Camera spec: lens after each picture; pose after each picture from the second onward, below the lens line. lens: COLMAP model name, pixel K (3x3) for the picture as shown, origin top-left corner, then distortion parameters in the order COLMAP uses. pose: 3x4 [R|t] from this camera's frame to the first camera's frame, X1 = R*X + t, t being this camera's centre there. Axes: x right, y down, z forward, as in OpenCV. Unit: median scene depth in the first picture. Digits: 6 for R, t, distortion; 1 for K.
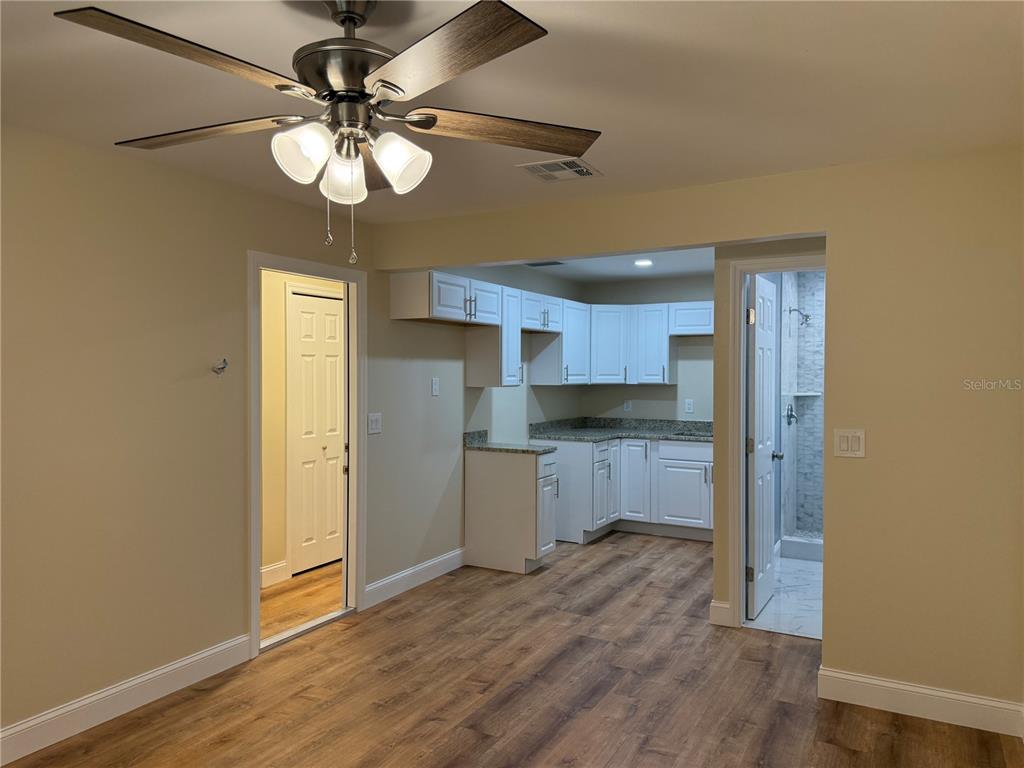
lens RADIAL K [[737.4, 0, 516.3], [0, 737.4, 383.7], [0, 0, 1]] dist [0.063340, -0.030224]
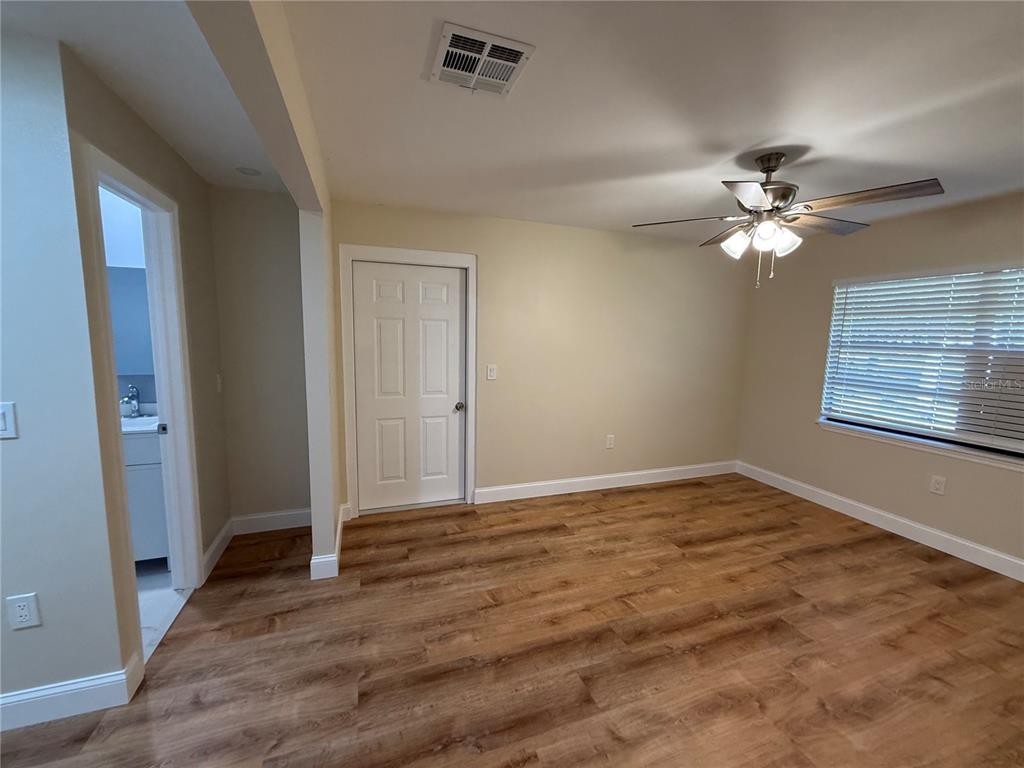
lens RADIAL K [[409.7, 0, 510.6], [0, 409.7, 382.5], [0, 0, 1]] dist [-0.001111, 0.000647]
pose [[-0.748050, -0.094055, 0.656944, -0.276353], [-0.010860, 0.991508, 0.129589, -0.019575], [-0.663554, 0.089804, -0.742719, 1.335060]]
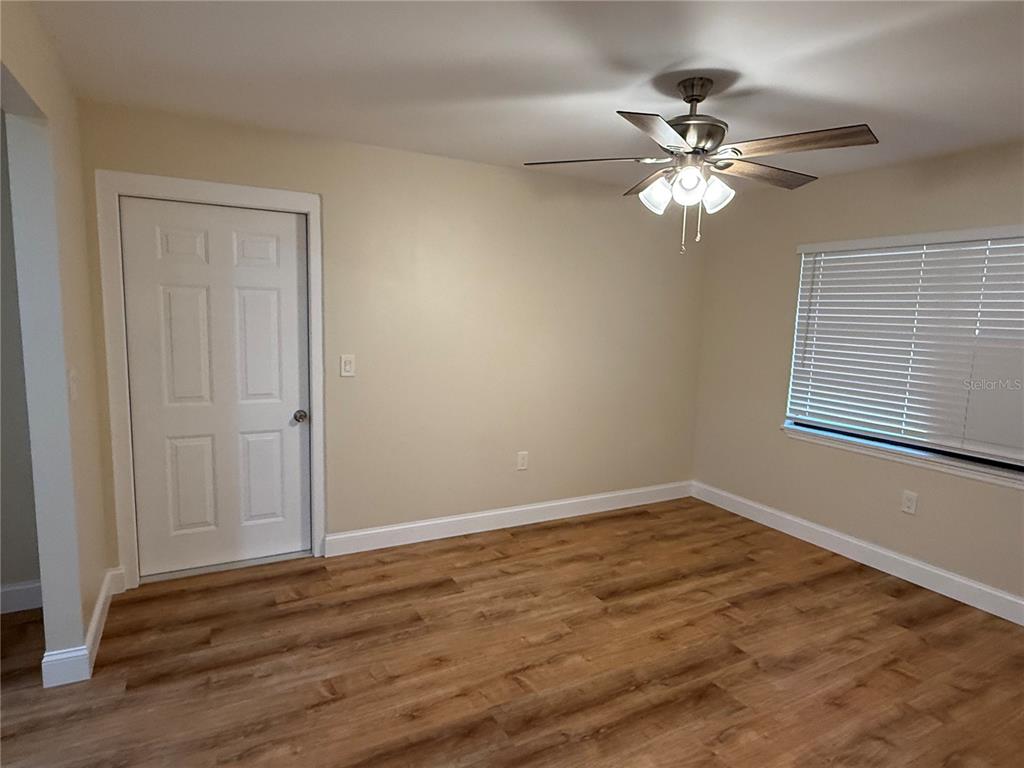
lens RADIAL K [[584.3, 0, 513.8], [0, 584.3, 384.6], [0, 0, 1]] dist [0.001218, -0.000866]
pose [[-0.841532, -0.092388, 0.532249, -0.348251], [-0.022007, 0.990312, 0.137105, -0.024385], [-0.539759, 0.103665, -0.835412, 1.294951]]
